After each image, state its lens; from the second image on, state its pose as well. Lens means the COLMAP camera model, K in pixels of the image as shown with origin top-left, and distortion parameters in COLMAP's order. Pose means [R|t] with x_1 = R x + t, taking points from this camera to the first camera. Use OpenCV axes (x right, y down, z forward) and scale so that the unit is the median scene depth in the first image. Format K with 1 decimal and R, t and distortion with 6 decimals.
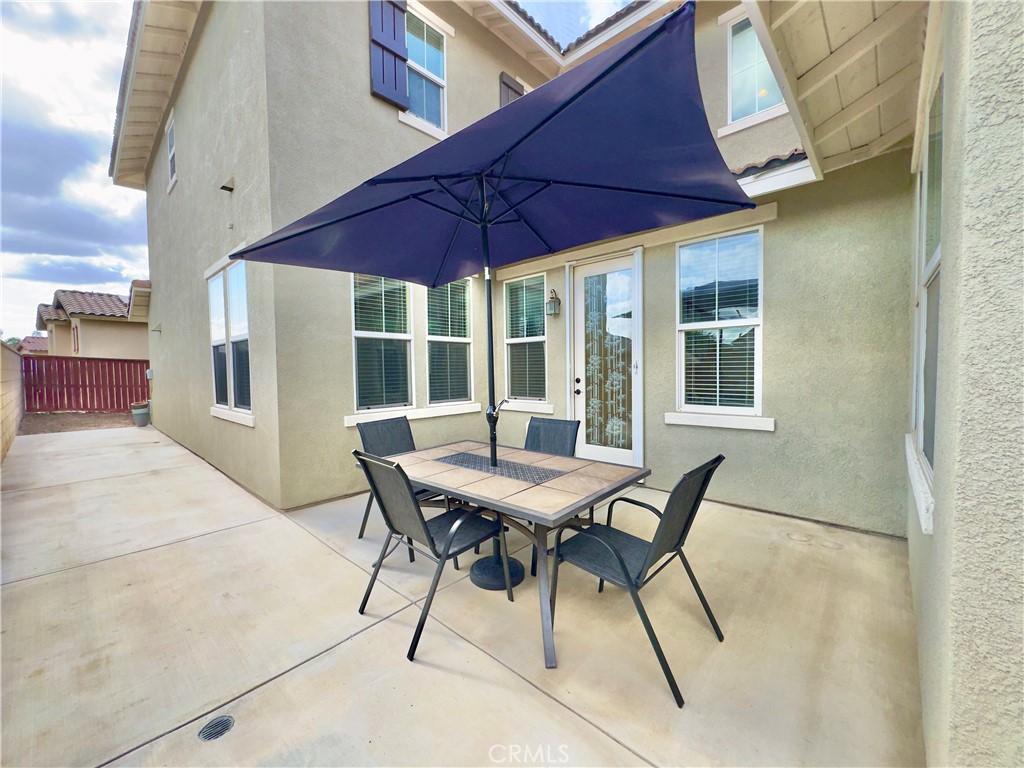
lens RADIAL K [[409.1, 0, 507.9], [0, 409.1, 381.6], [0, 0, 1]] dist [-0.001742, -0.000083]
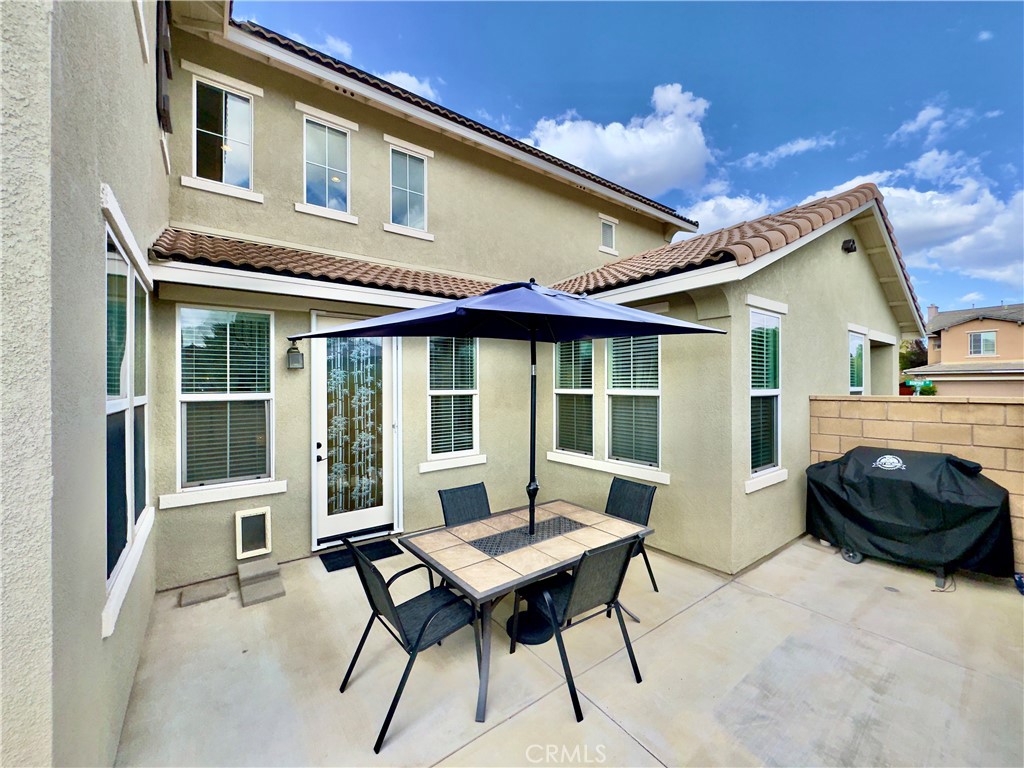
lens RADIAL K [[409.1, 0, 507.8], [0, 409.1, 386.2], [0, 0, 1]] dist [-0.001742, -0.000083]
pose [[0.176849, 0.010973, 0.984177, -0.628217], [0.036206, 0.999189, -0.017646, -0.100463], [-0.983572, 0.038754, 0.176308, 0.450220]]
